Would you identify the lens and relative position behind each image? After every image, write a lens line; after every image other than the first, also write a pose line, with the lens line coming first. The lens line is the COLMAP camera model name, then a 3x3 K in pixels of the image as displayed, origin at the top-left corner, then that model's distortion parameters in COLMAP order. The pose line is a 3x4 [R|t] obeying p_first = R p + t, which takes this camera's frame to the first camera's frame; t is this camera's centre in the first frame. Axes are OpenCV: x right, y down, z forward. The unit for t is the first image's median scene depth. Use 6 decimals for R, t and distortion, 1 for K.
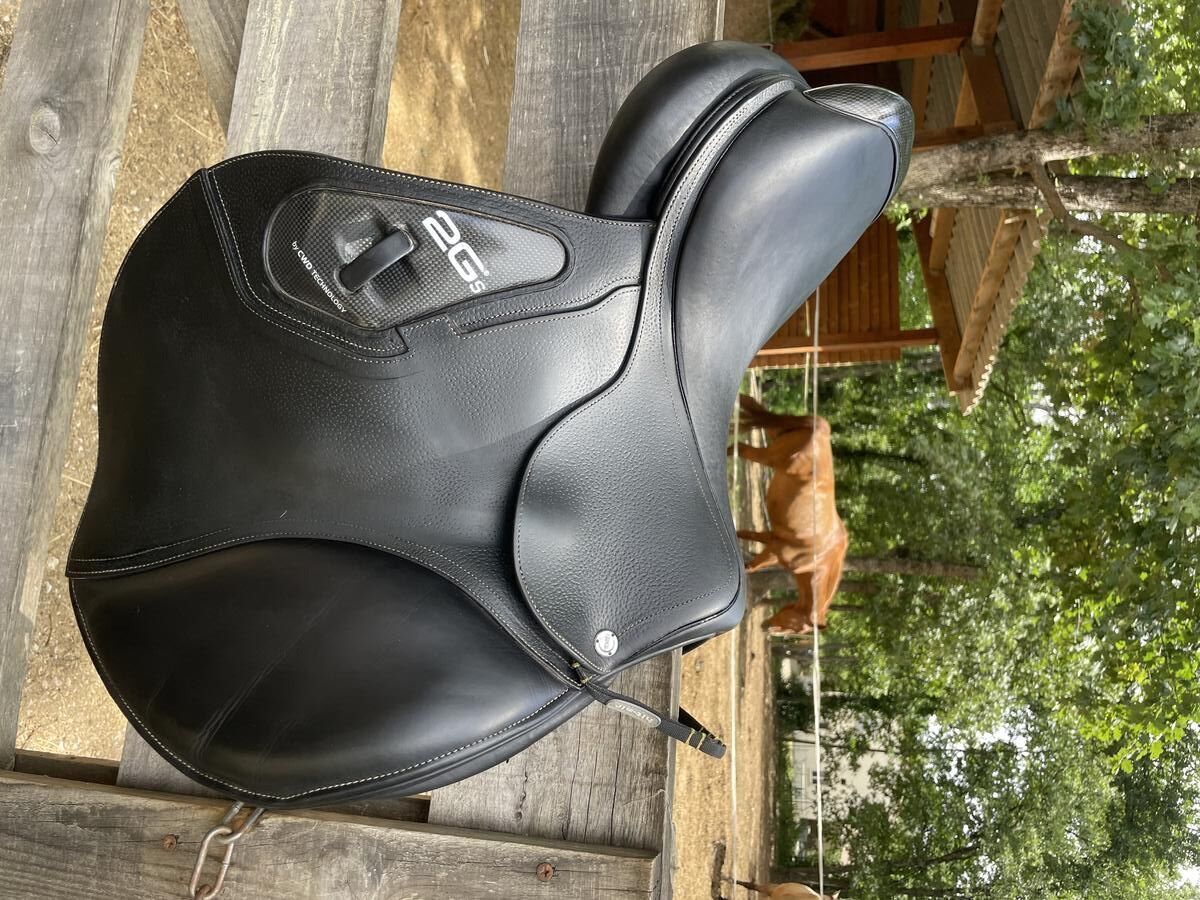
lens RADIAL K [[943.5, 0, 595.7], [0, 943.5, 429.3], [0, 0, 1]] dist [0.089430, -0.141691]
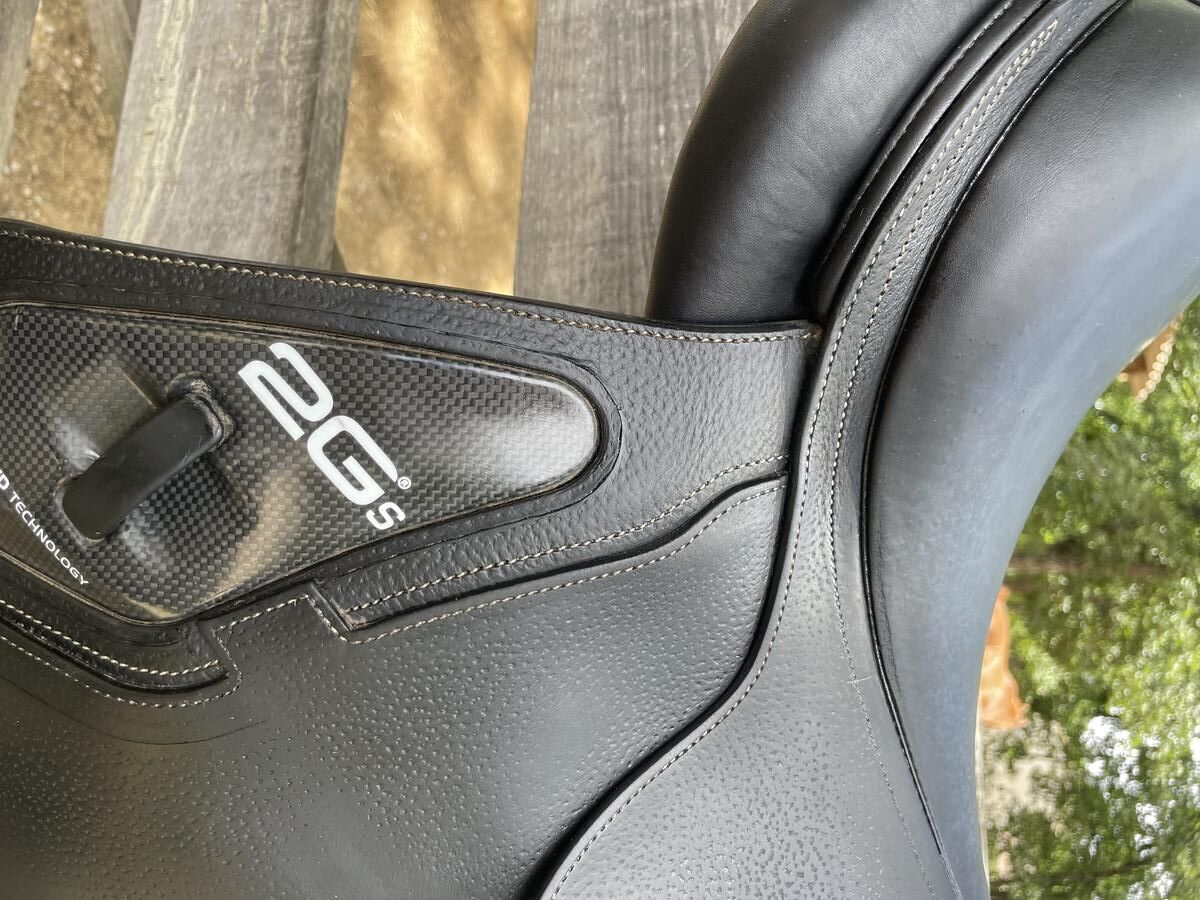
lens RADIAL K [[943.5, 0, 595.7], [0, 943.5, 429.3], [0, 0, 1]] dist [0.089430, -0.141691]
pose [[0.990725, -0.035116, -0.131267, 0.017739], [0.036564, 0.999294, 0.008633, -0.157064], [0.130871, -0.013352, 0.991309, 0.503442]]
